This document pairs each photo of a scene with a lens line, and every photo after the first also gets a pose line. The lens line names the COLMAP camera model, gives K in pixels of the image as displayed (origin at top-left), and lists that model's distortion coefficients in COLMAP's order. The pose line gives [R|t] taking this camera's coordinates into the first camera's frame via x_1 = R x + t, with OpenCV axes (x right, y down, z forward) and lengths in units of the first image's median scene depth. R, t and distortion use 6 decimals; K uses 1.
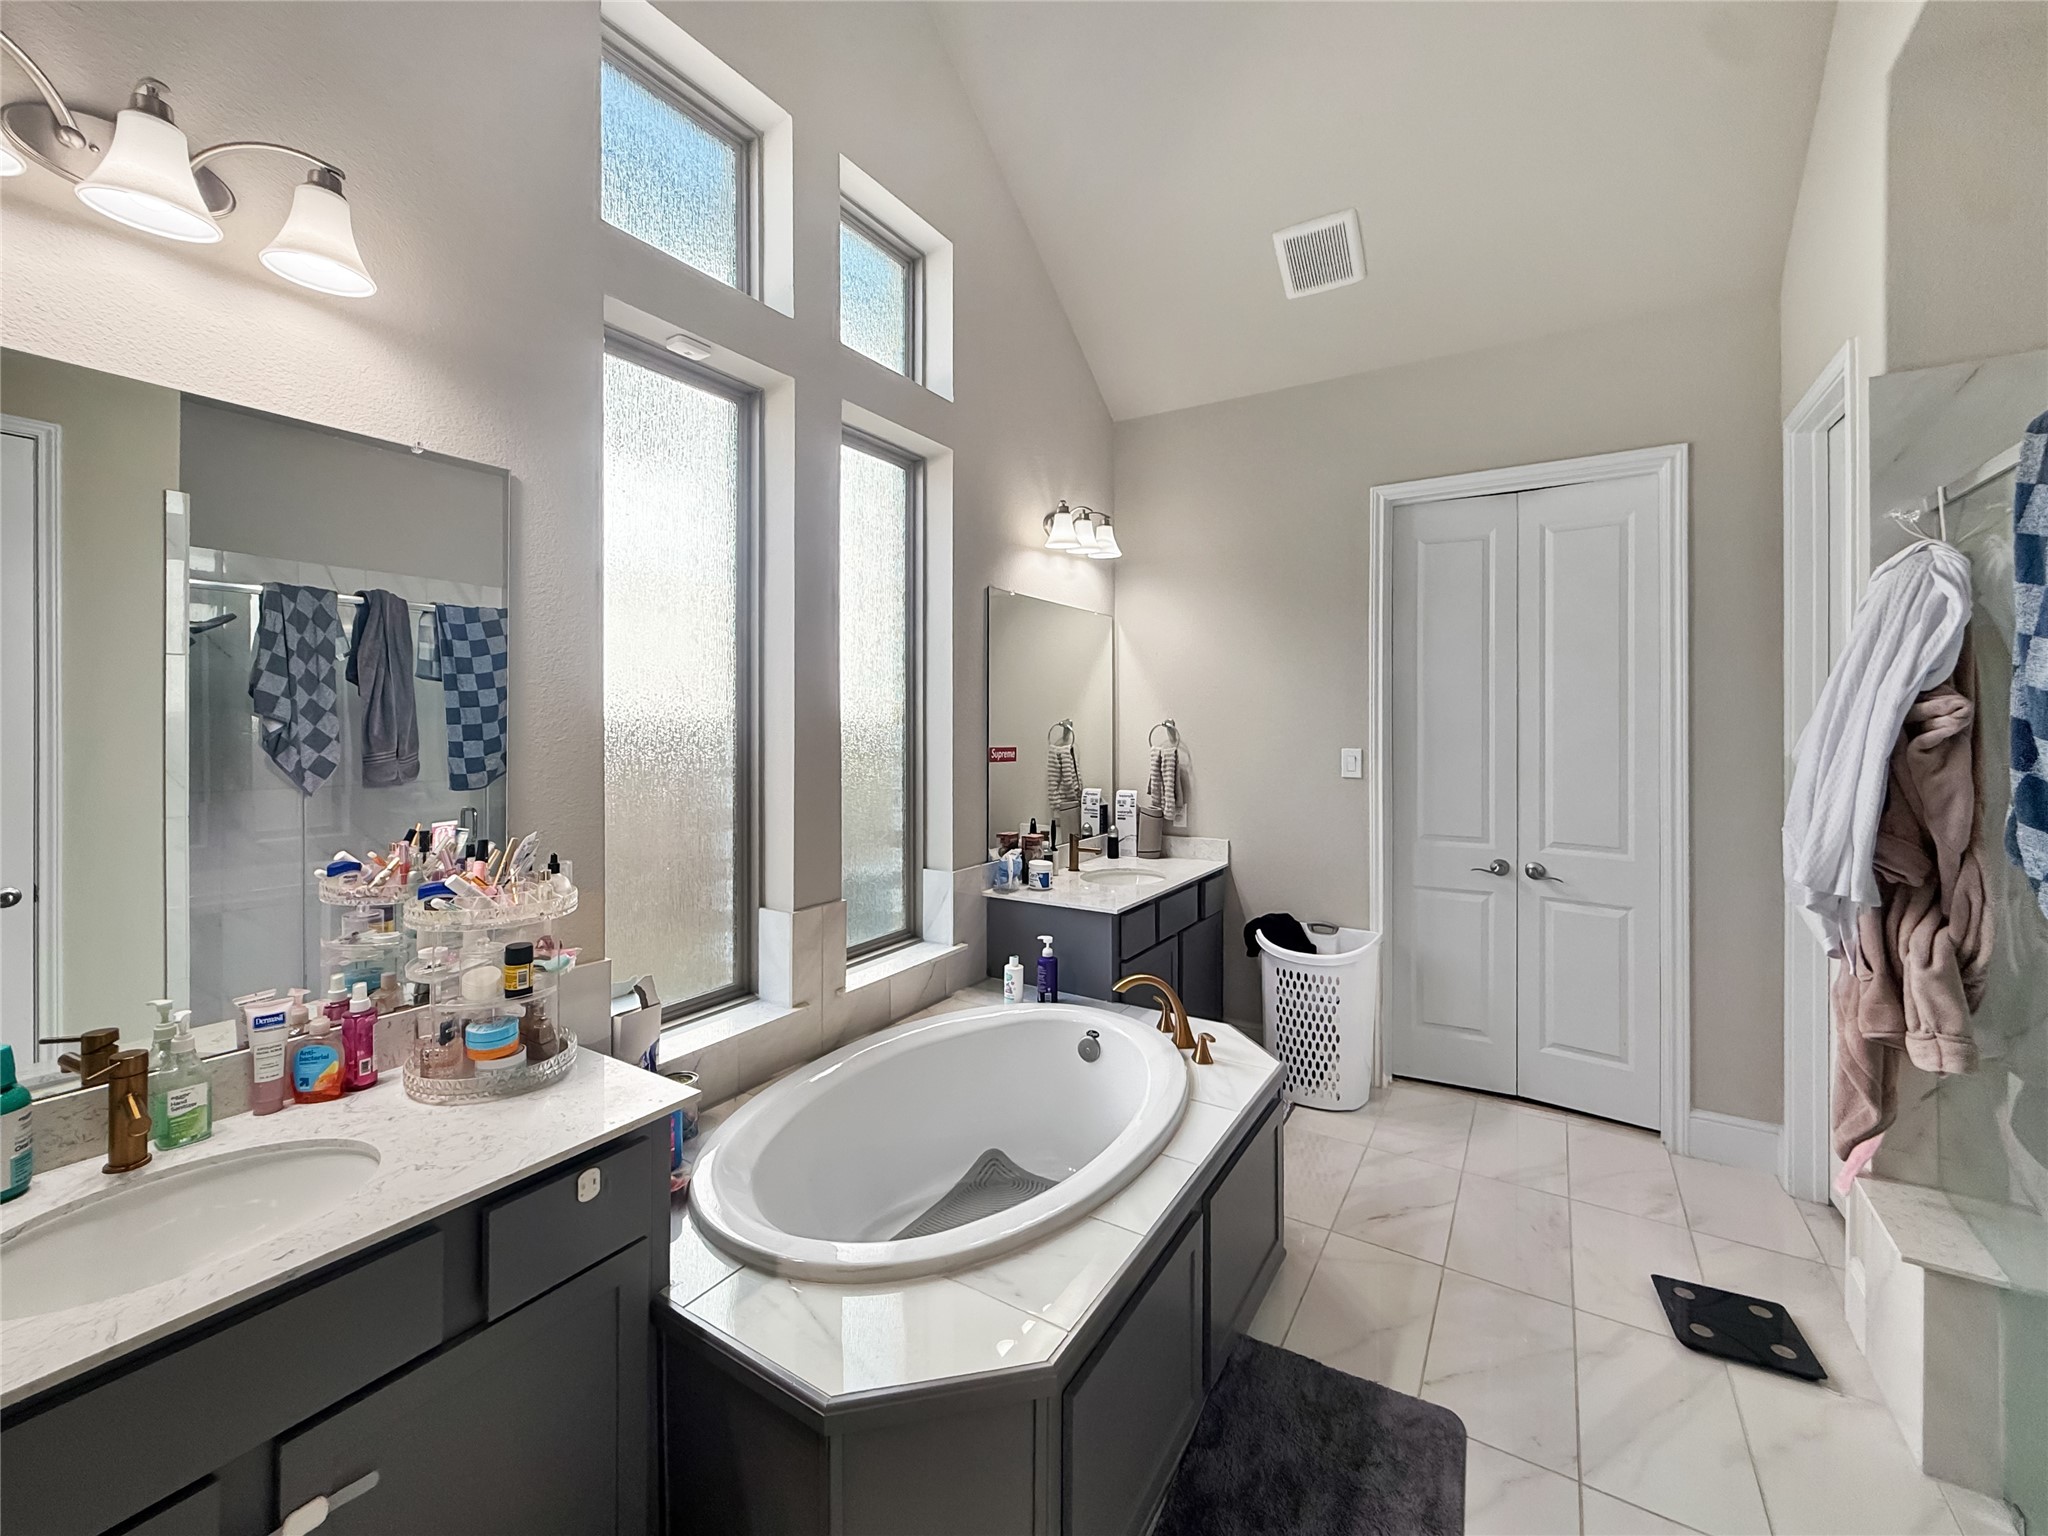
lens RADIAL K [[843.5, 0, 1019.3], [0, 843.5, 717.3], [0, 0, 1]] dist [0.000217, -0.000745]
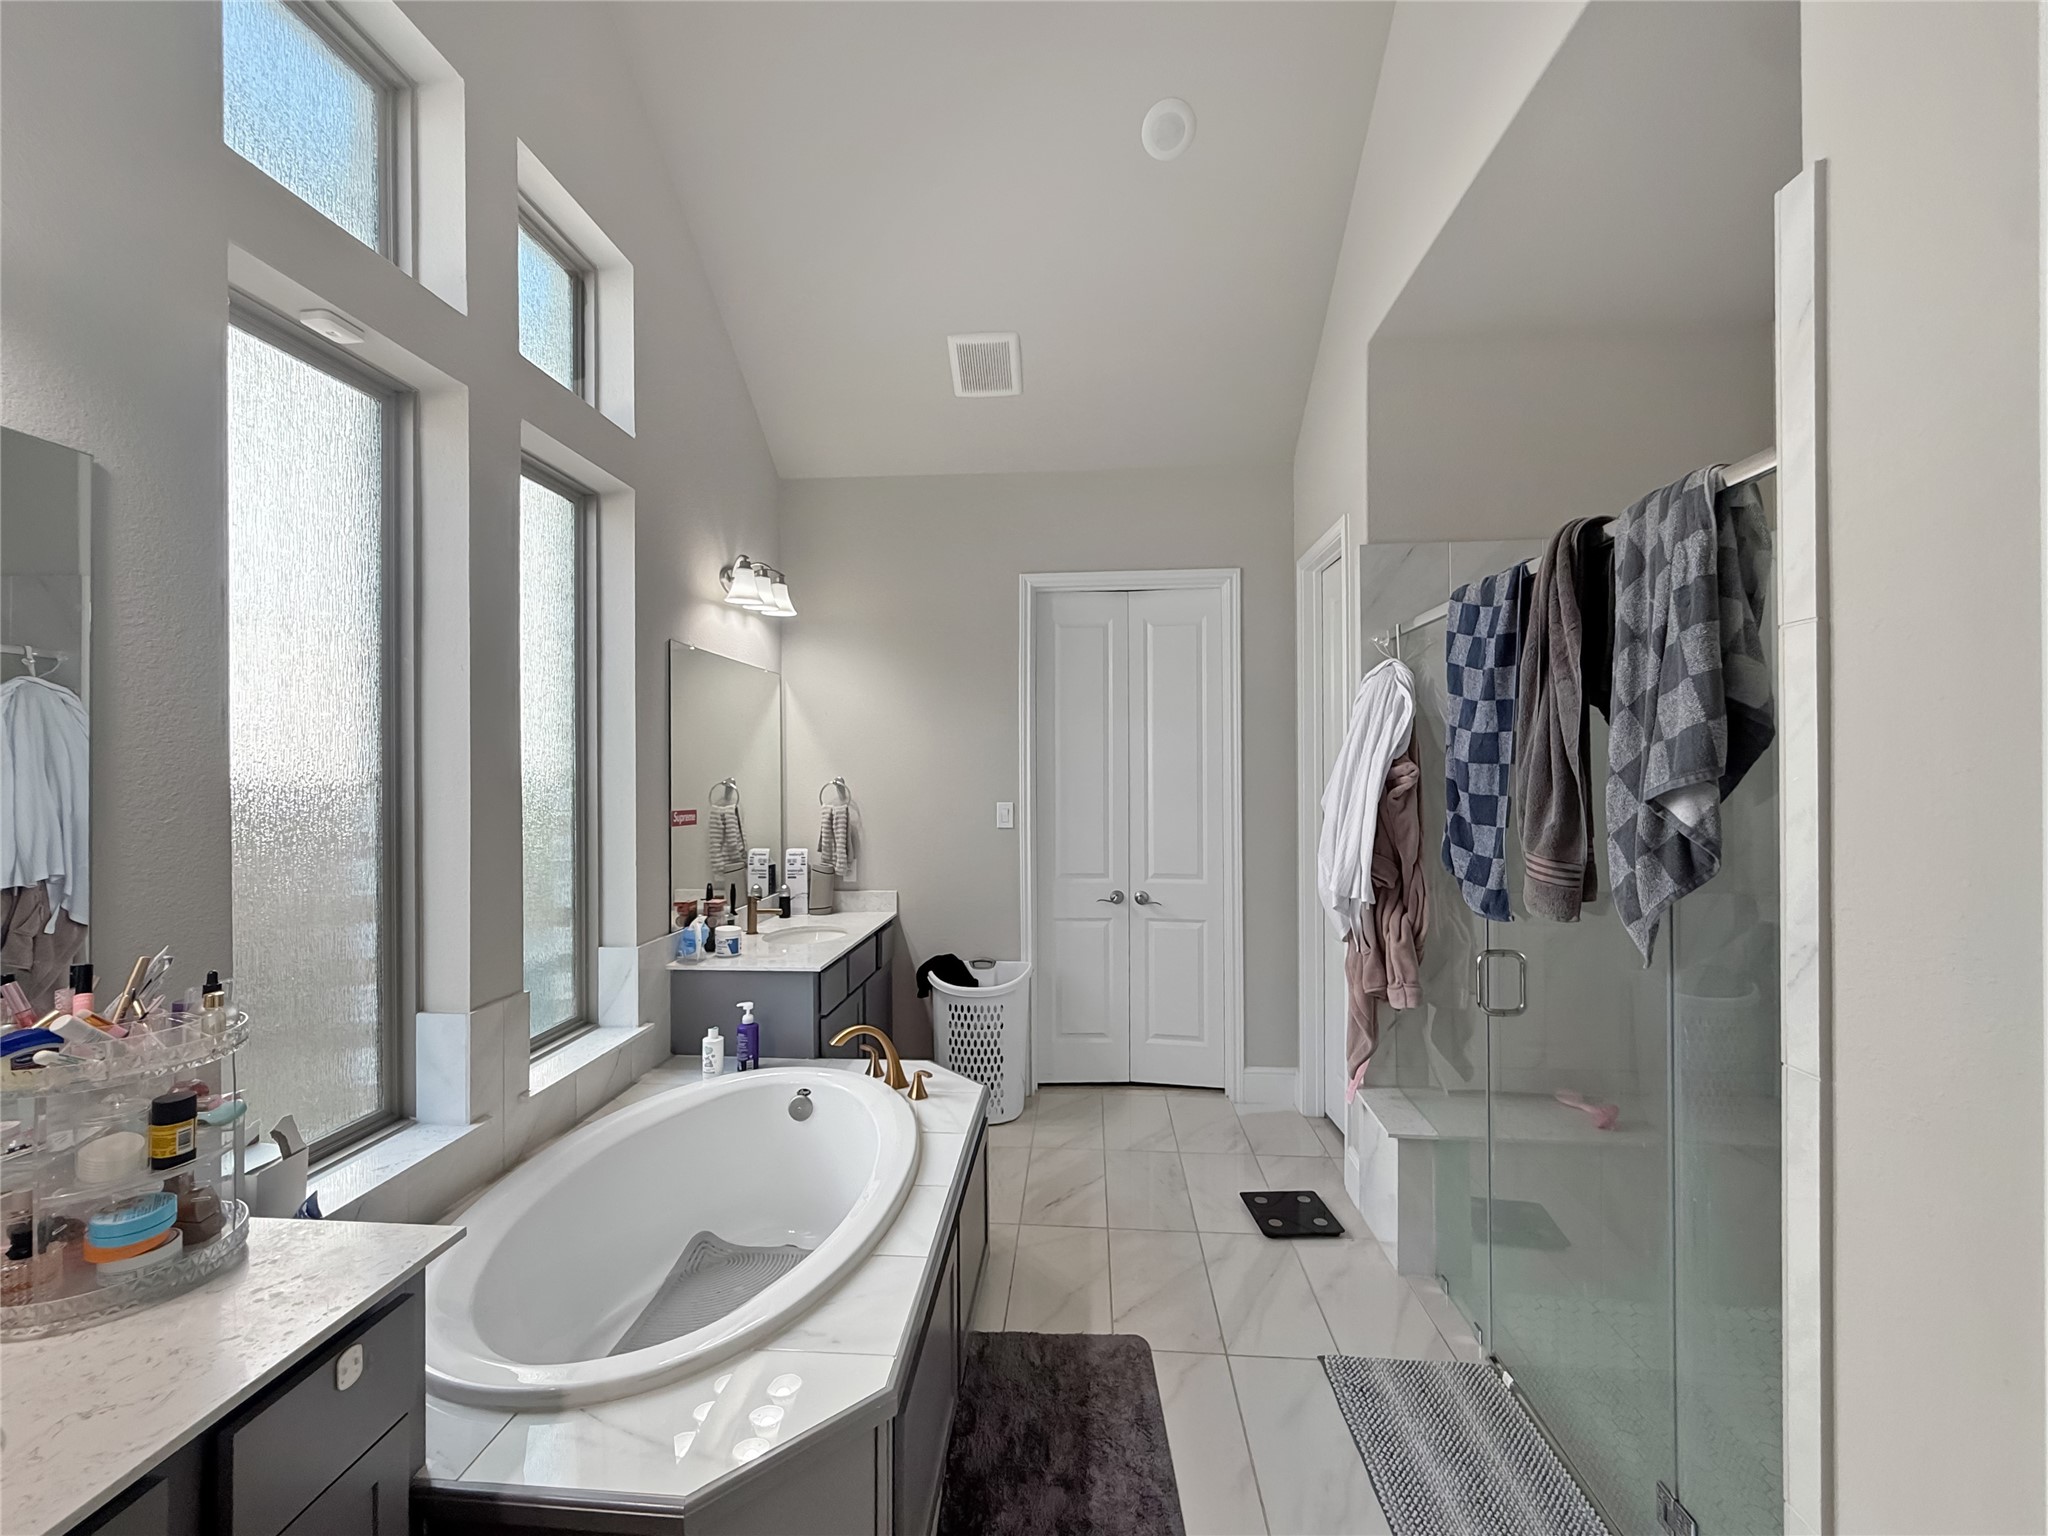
lens RADIAL K [[843.9, 0, 1024.0], [0, 843.9, 768.0], [0, 0, 1]] dist [-0.000157, -0.000165]
pose [[0.881436, -0.003885, 0.472288, -0.159369], [0.004243, 0.999991, 0.000307, -0.012663], [-0.472285, 0.001733, 0.881444, -0.016389]]
